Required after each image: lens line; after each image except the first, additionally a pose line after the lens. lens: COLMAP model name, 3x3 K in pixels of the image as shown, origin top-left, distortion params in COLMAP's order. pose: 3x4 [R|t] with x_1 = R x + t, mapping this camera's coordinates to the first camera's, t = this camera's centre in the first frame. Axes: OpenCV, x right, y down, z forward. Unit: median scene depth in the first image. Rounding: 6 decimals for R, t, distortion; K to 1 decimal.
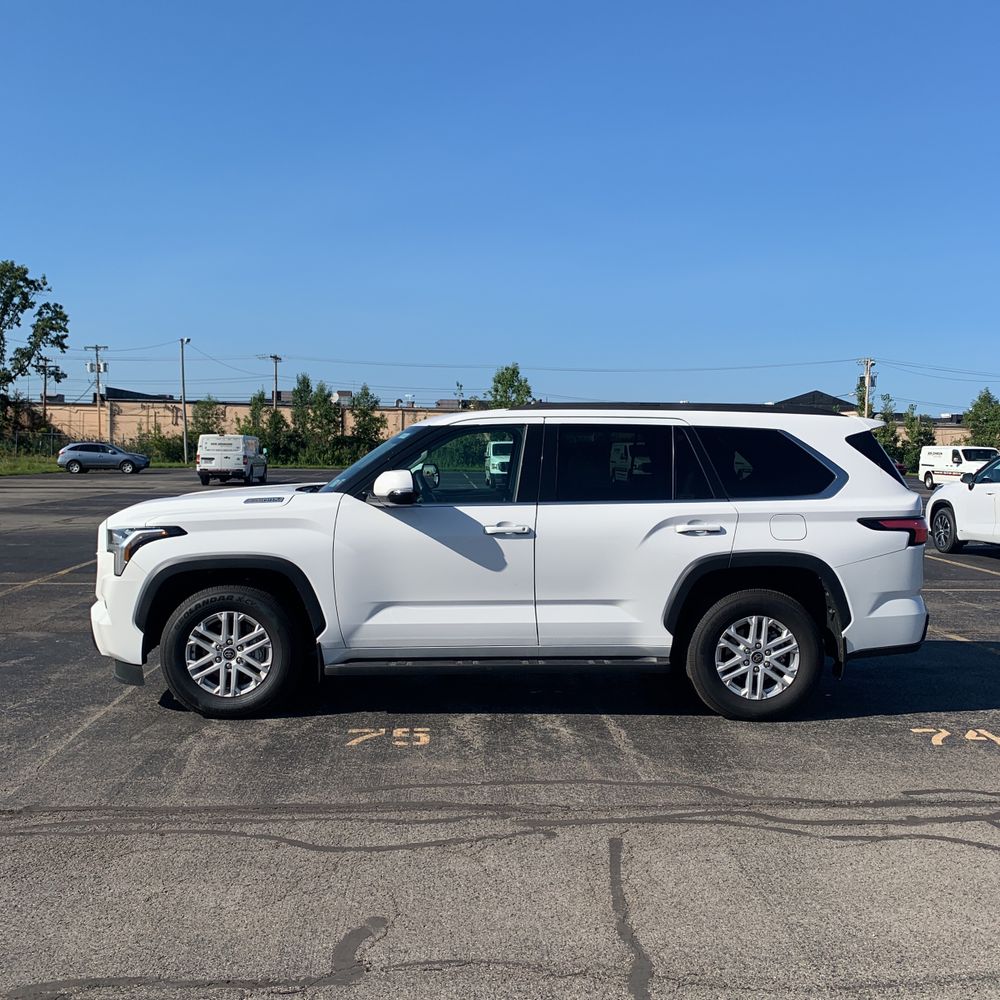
lens RADIAL K [[1009.7, 0, 508.8], [0, 1009.7, 495.6], [0, 0, 1]] dist [0.162306, -0.435723]
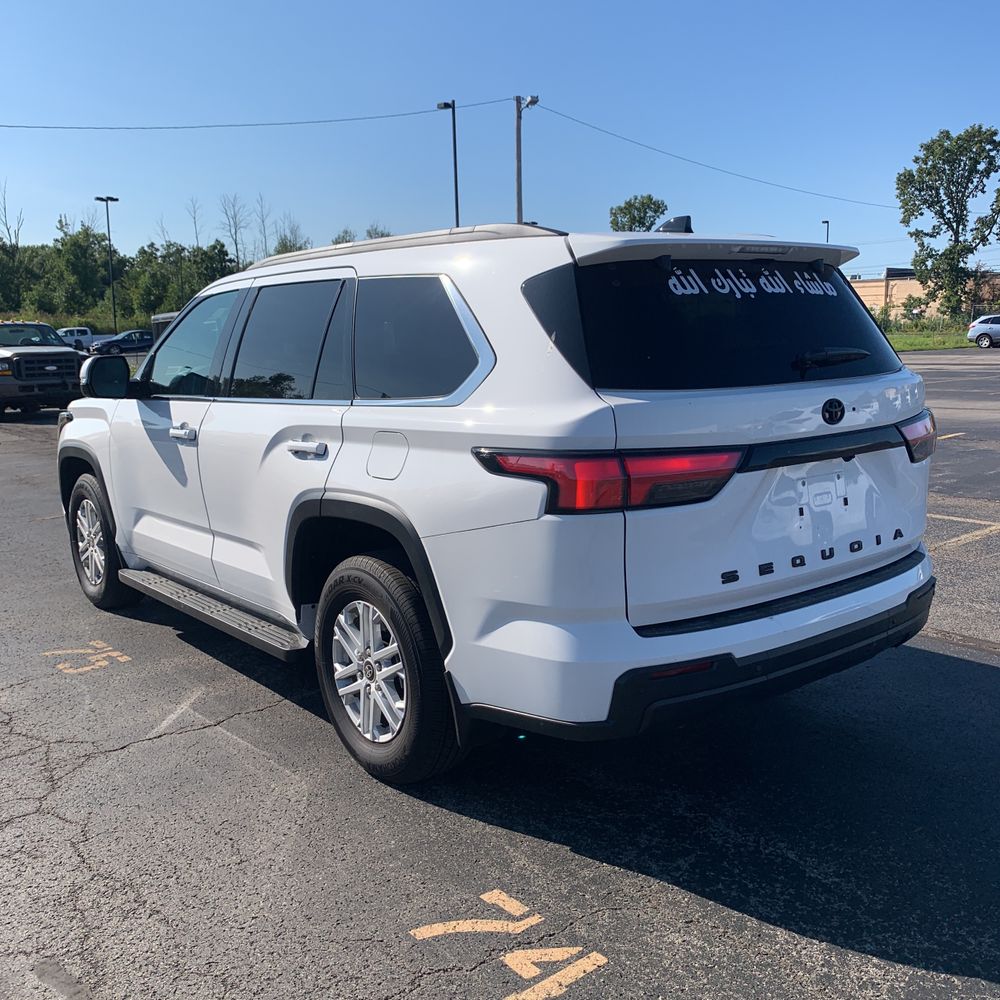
lens RADIAL K [[1020.9, 0, 498.1], [0, 1020.9, 495.1], [0, 0, 1]] dist [0.105783, -0.260743]
pose [[0.587962, 0.100292, -0.802647, 0.749018], [-0.003365, 0.992578, 0.121559, -0.014709], [0.808882, -0.068771, 0.583936, 0.715723]]
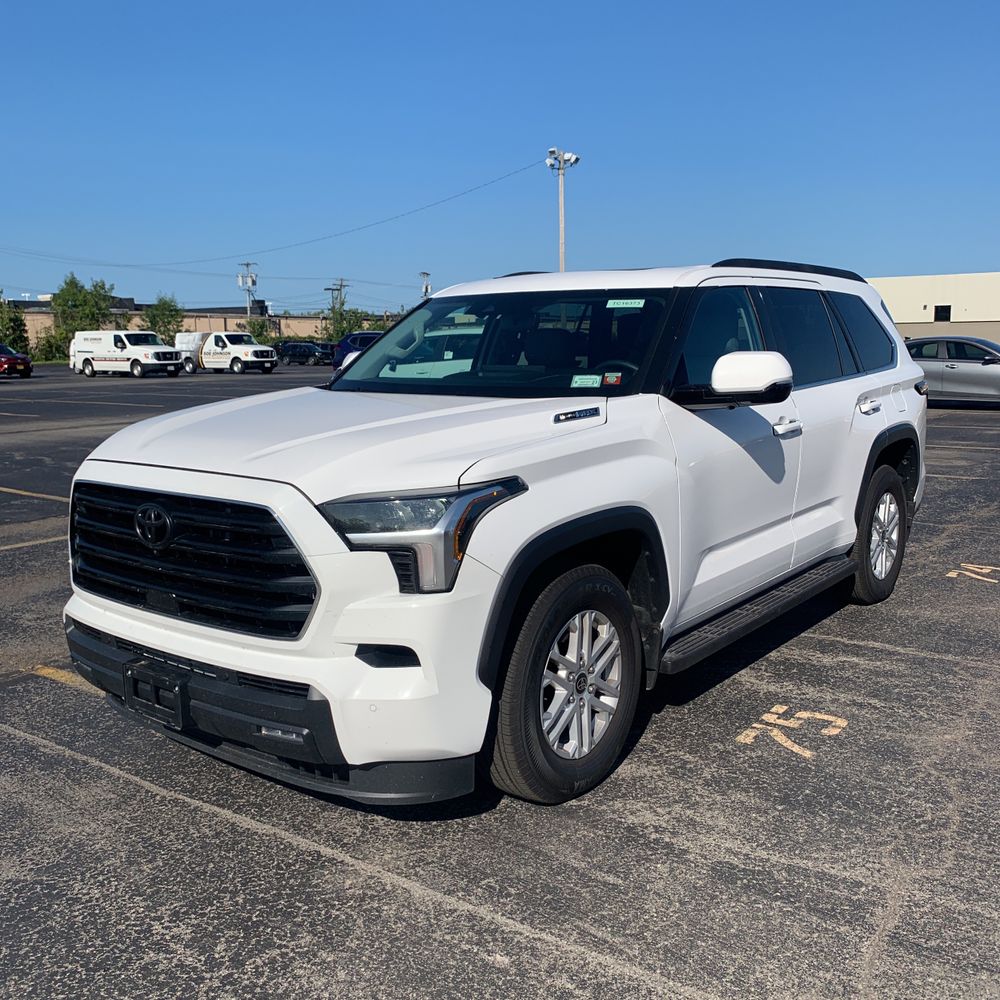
lens RADIAL K [[1009.7, 0, 508.8], [0, 1009.7, 495.6], [0, 0, 1]] dist [0.162306, -0.435723]
pose [[0.632913, -0.140216, 0.761420, -0.706352], [0.056546, 0.989209, 0.135161, -0.029657], [-0.772155, -0.042490, 0.634012, 0.656430]]
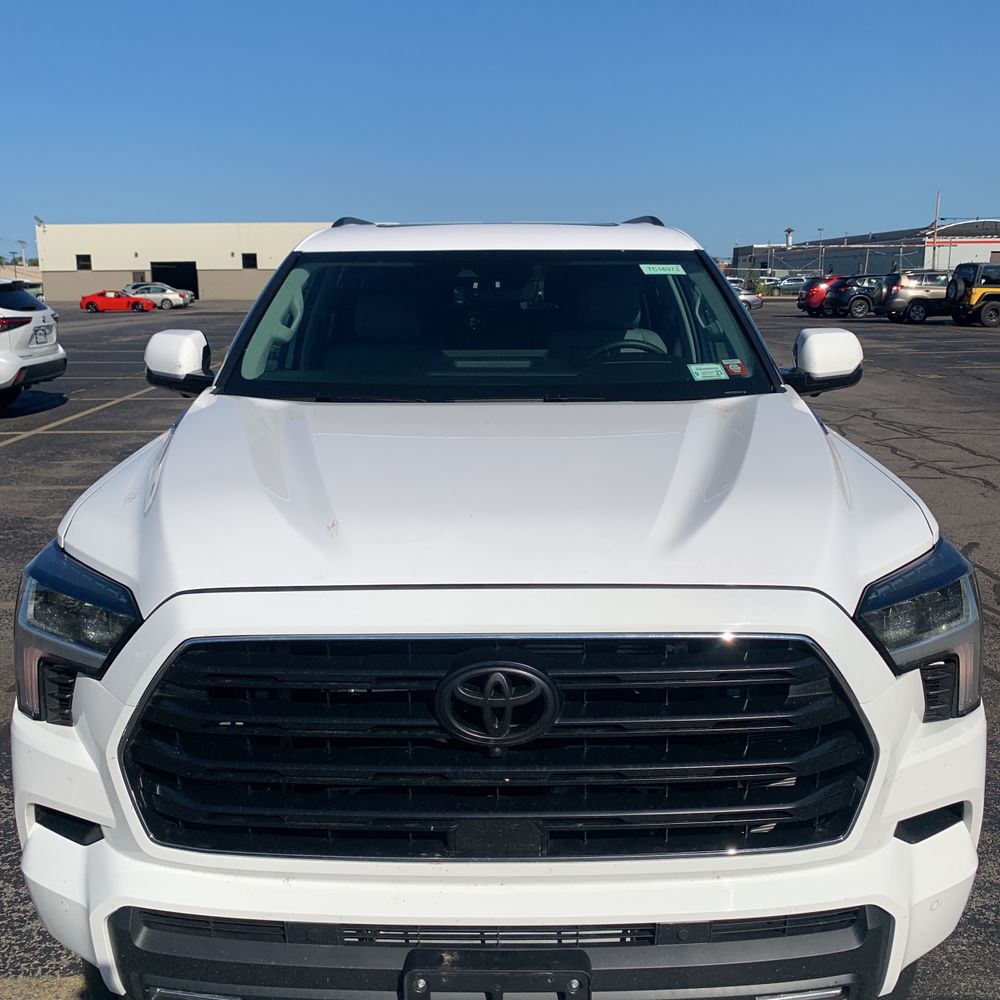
lens RADIAL K [[1029.9, 0, 495.9], [0, 1029.9, 487.2], [0, 0, 1]] dist [0.016047, -0.019272]
pose [[0.036317, -0.215120, 0.975912, -0.683622], [0.055653, 0.975476, 0.212953, -0.069726], [-0.997789, 0.046578, 0.047398, 1.111071]]
